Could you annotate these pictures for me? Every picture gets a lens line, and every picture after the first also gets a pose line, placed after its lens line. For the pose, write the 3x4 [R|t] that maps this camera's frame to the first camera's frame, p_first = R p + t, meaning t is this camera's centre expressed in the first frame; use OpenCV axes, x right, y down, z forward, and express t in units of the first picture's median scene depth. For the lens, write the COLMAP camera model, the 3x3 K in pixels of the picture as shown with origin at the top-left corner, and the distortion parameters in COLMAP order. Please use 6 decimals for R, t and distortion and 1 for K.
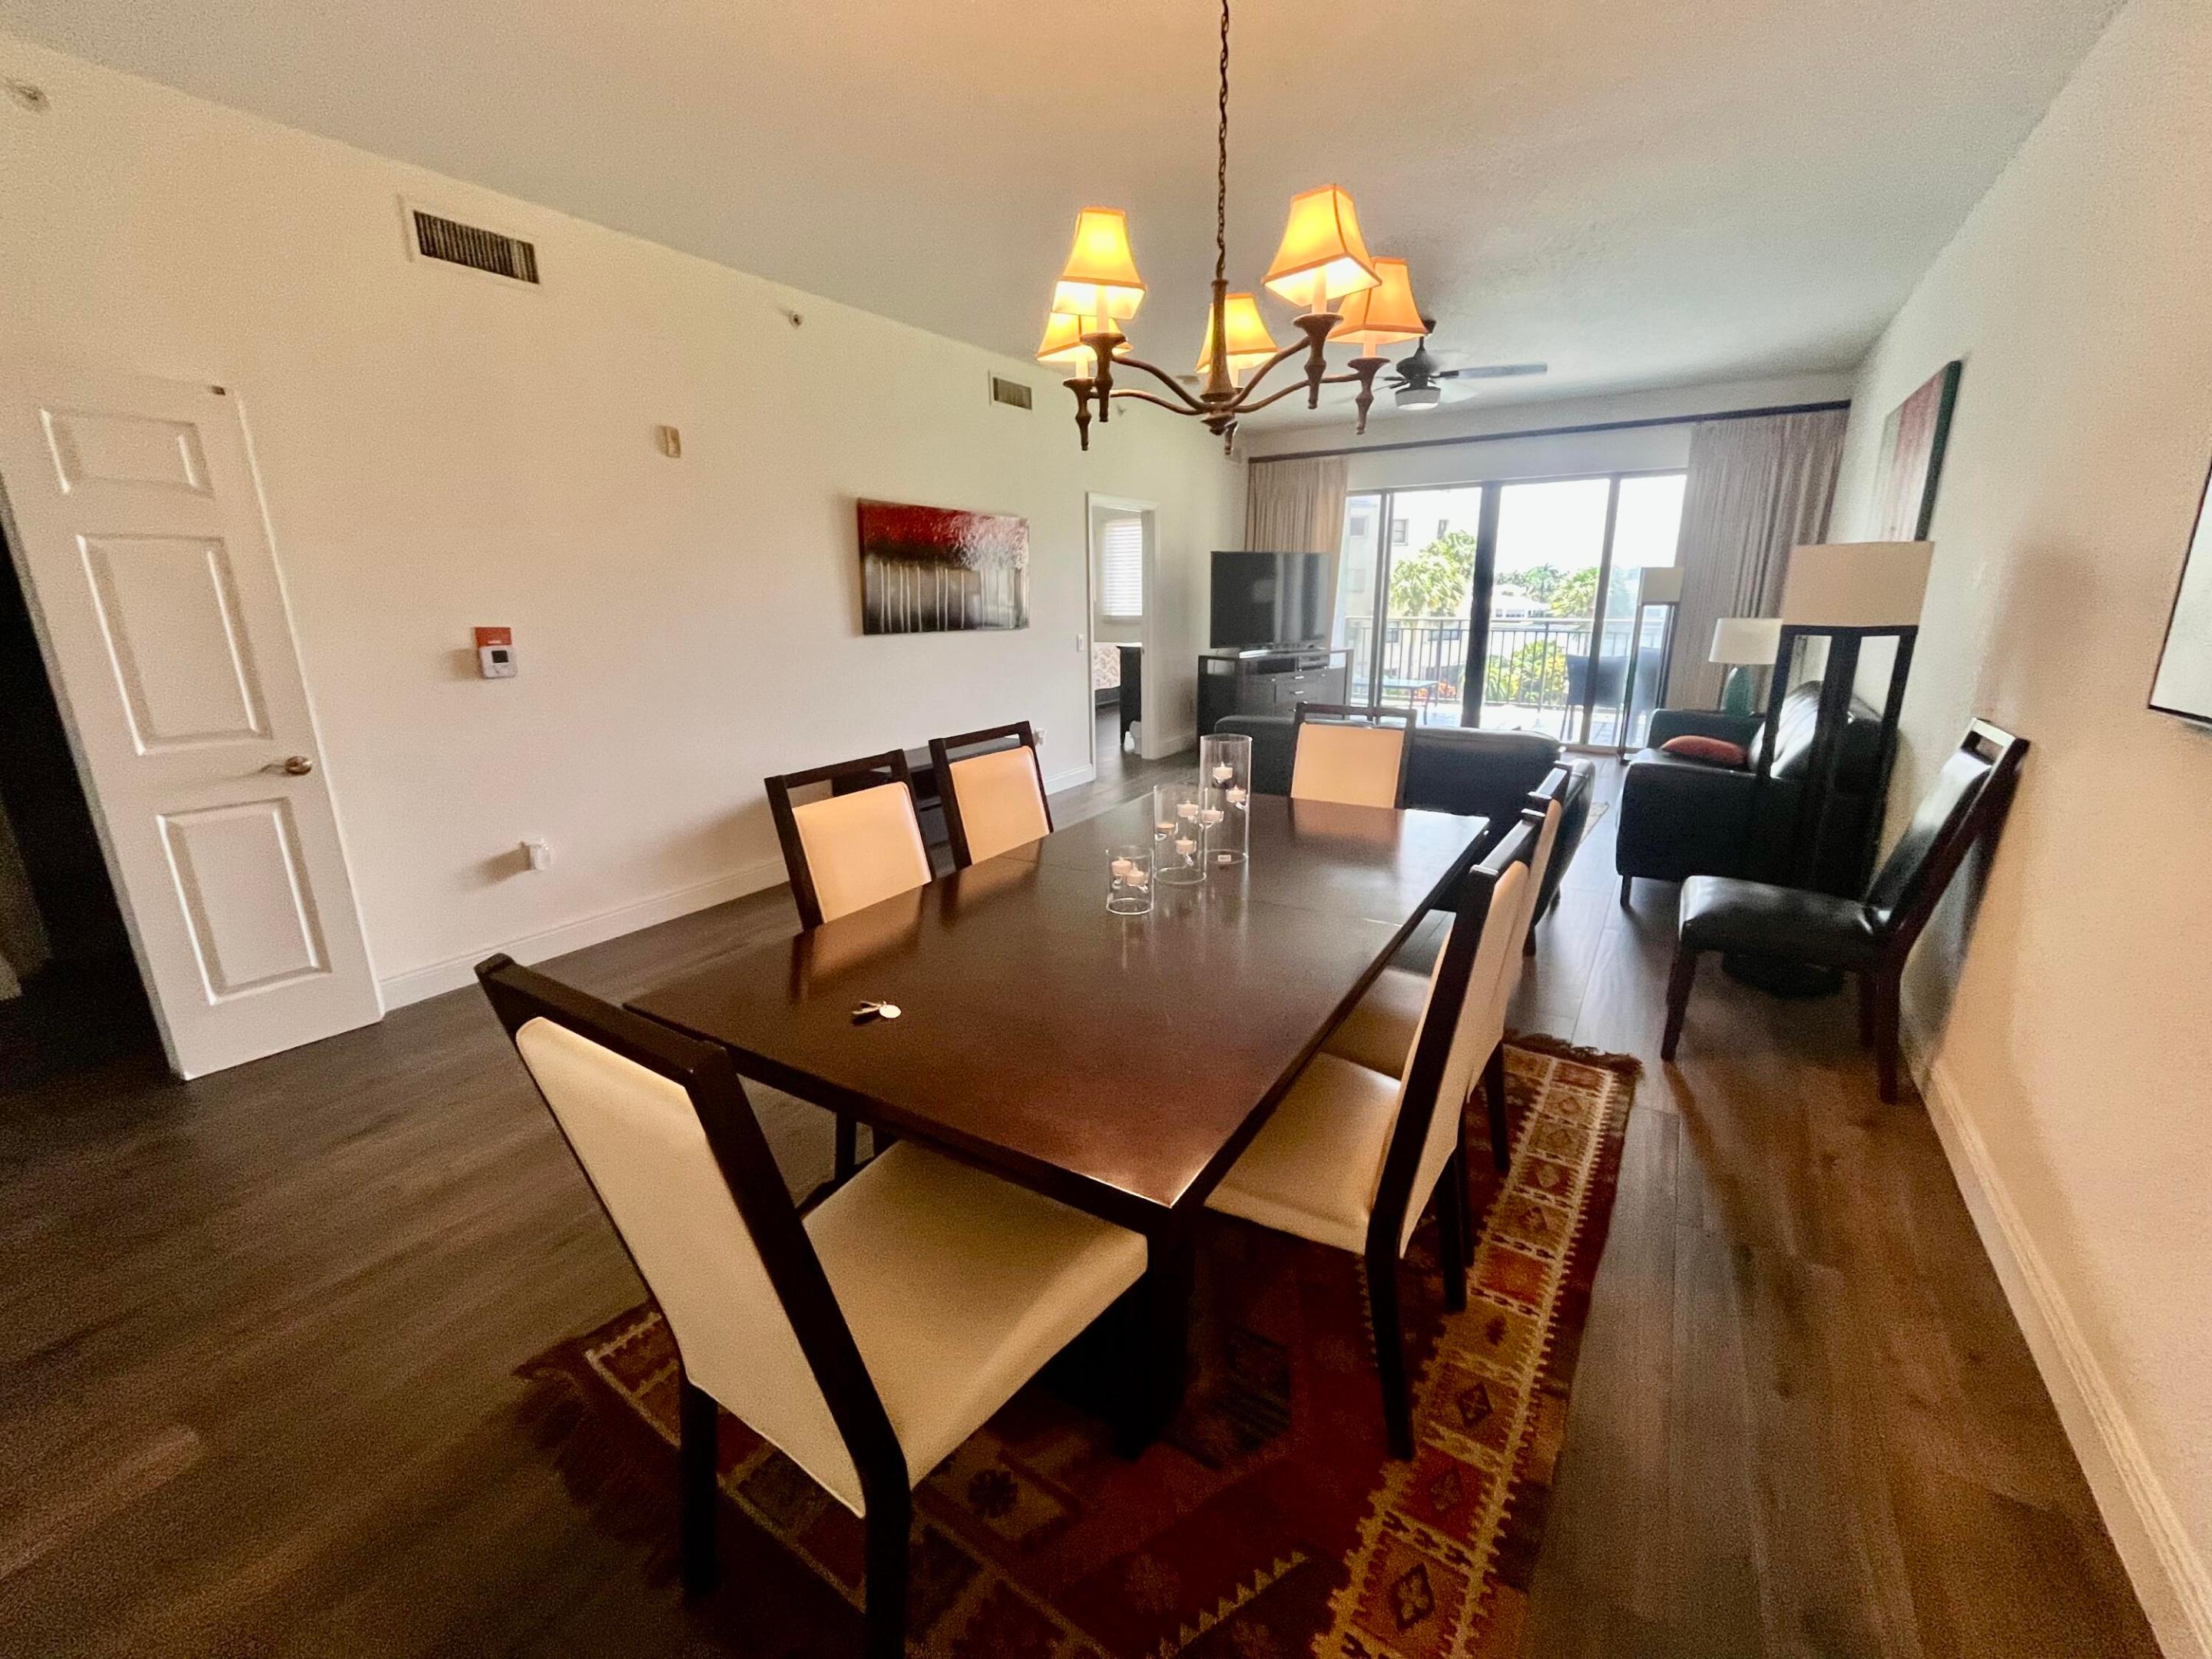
lens RADIAL K [[901.3, 0, 1084.6], [0, 901.3, 829.6], [0, 0, 1]] dist [-0.004570, -0.000333]
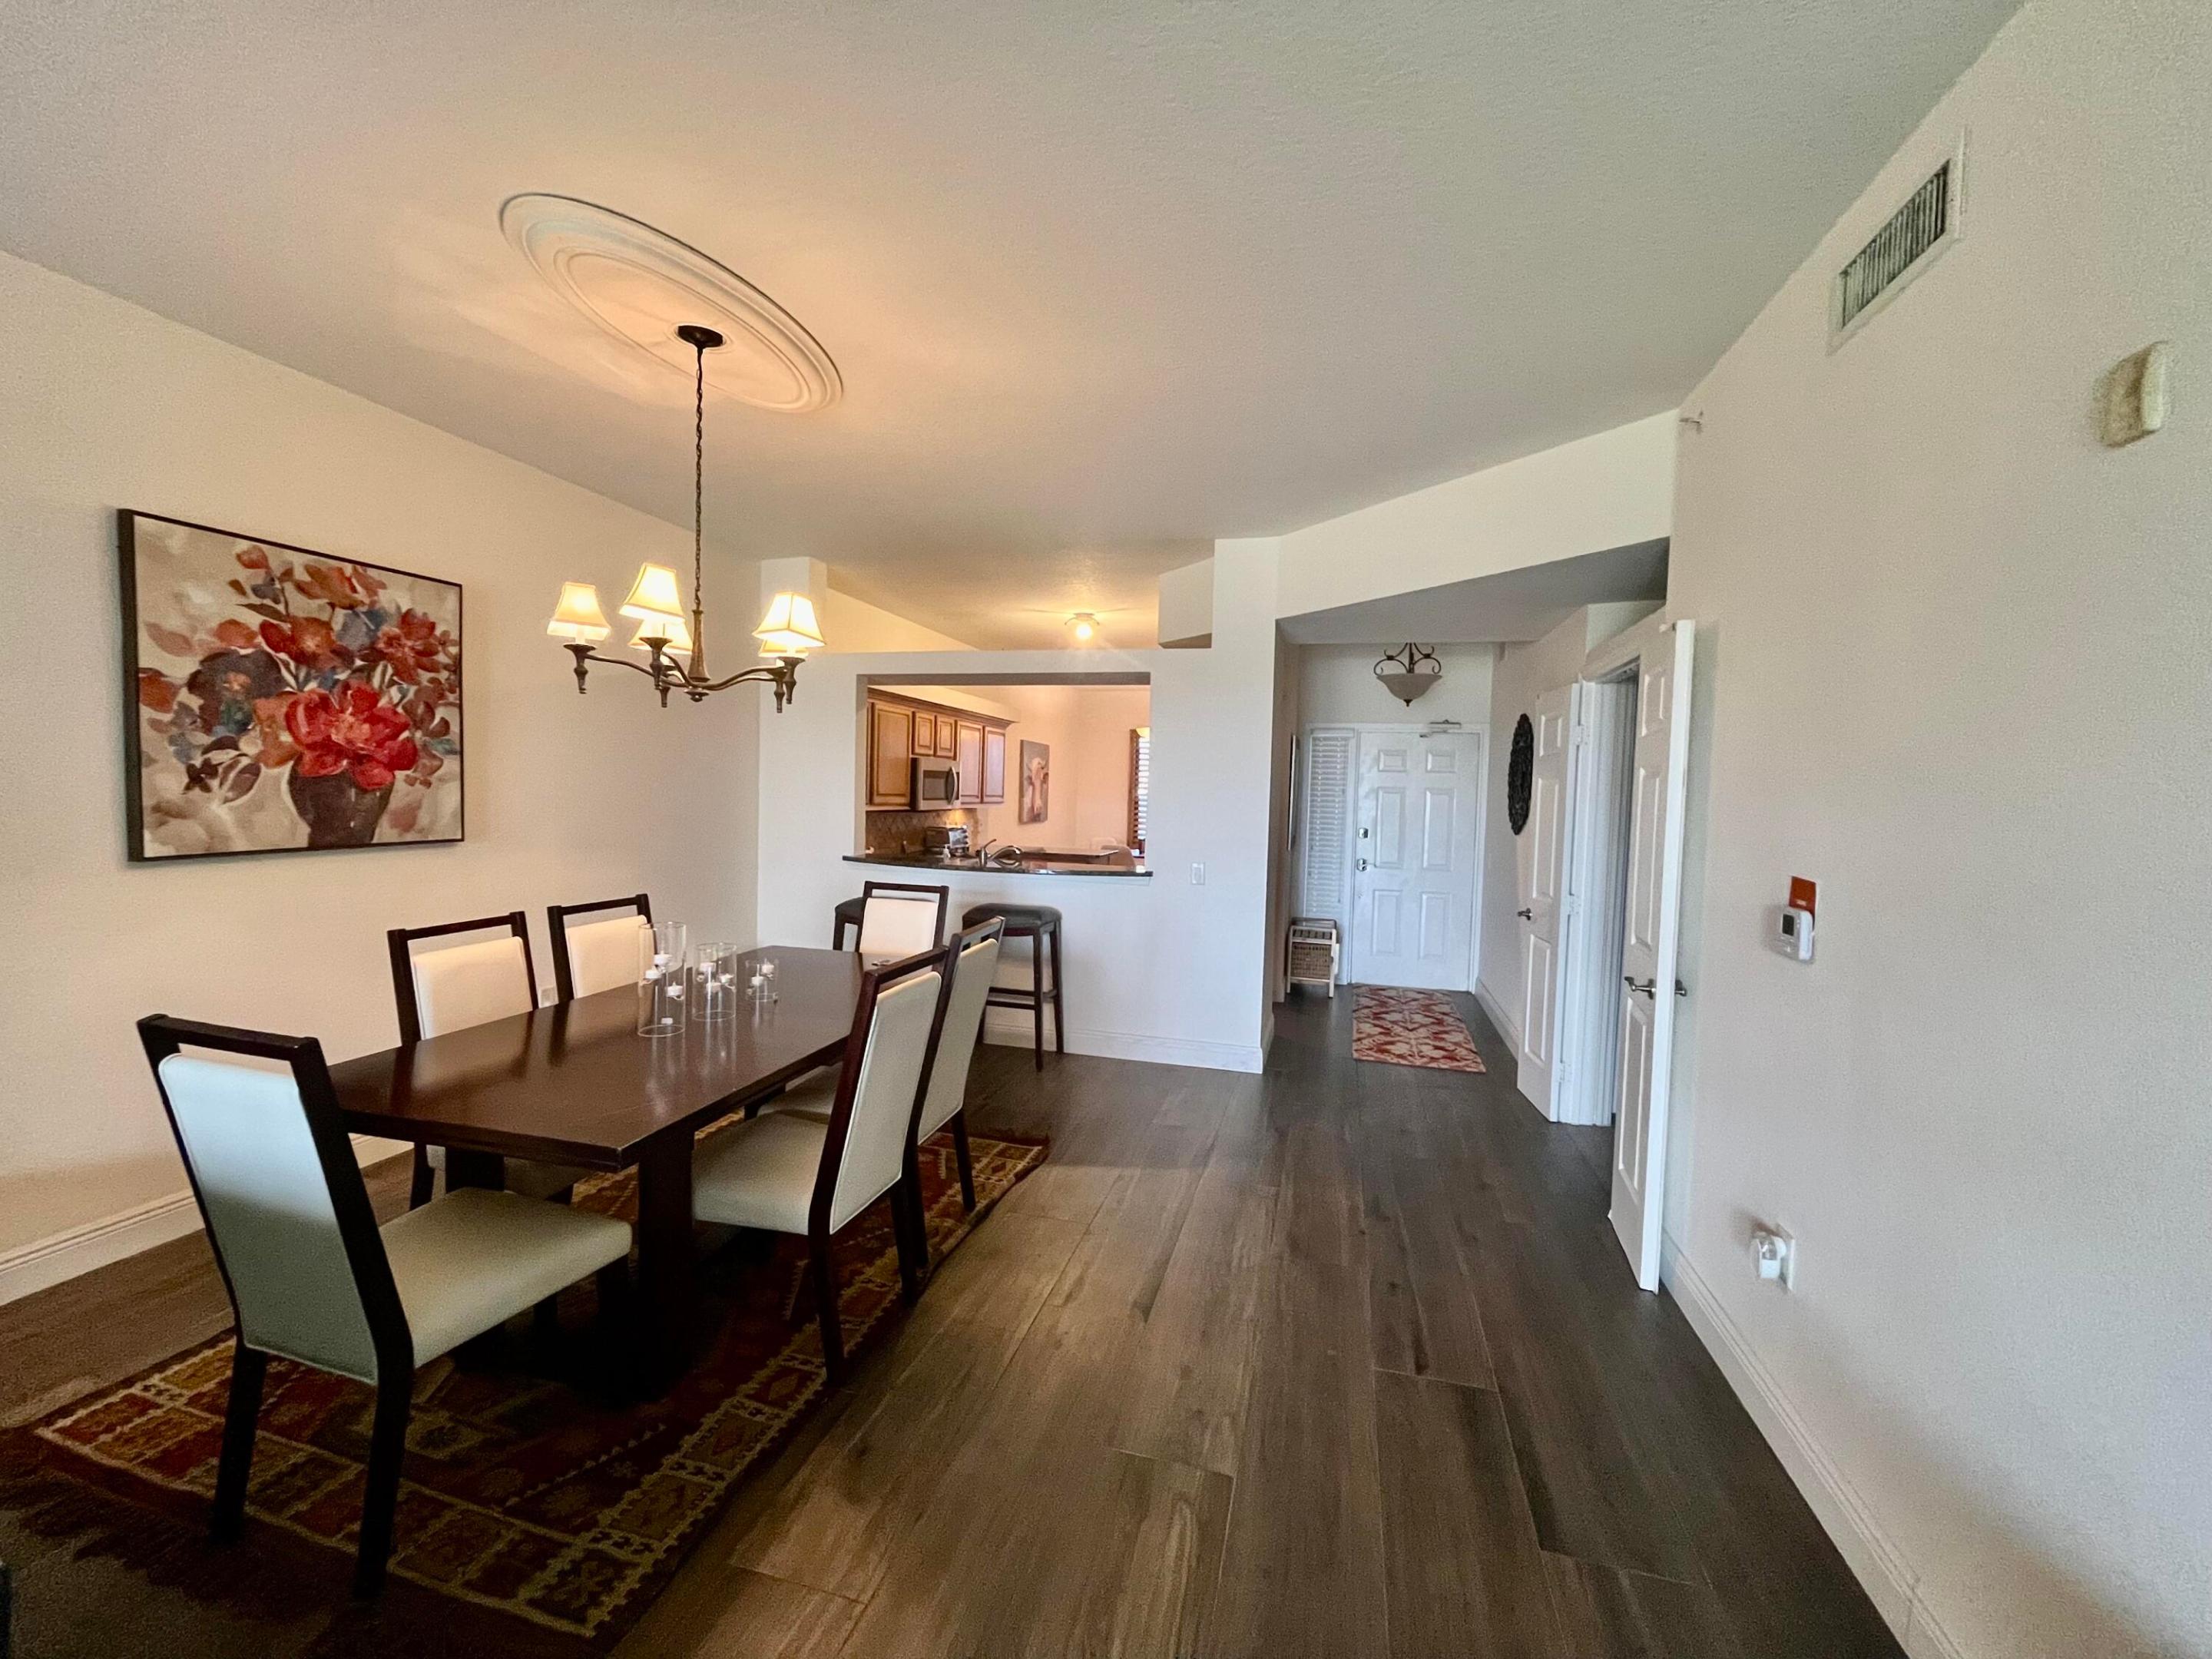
lens RADIAL K [[901.3, 0, 1092.9], [0, 901.3, 842.6], [0, 0, 1]] dist [-0.004570, -0.000333]
pose [[-0.954333, 0.009466, -0.298595, -0.005282], [-0.084664, 0.949952, 0.300706, -0.275077], [0.286497, 0.312254, -0.905769, 0.985856]]
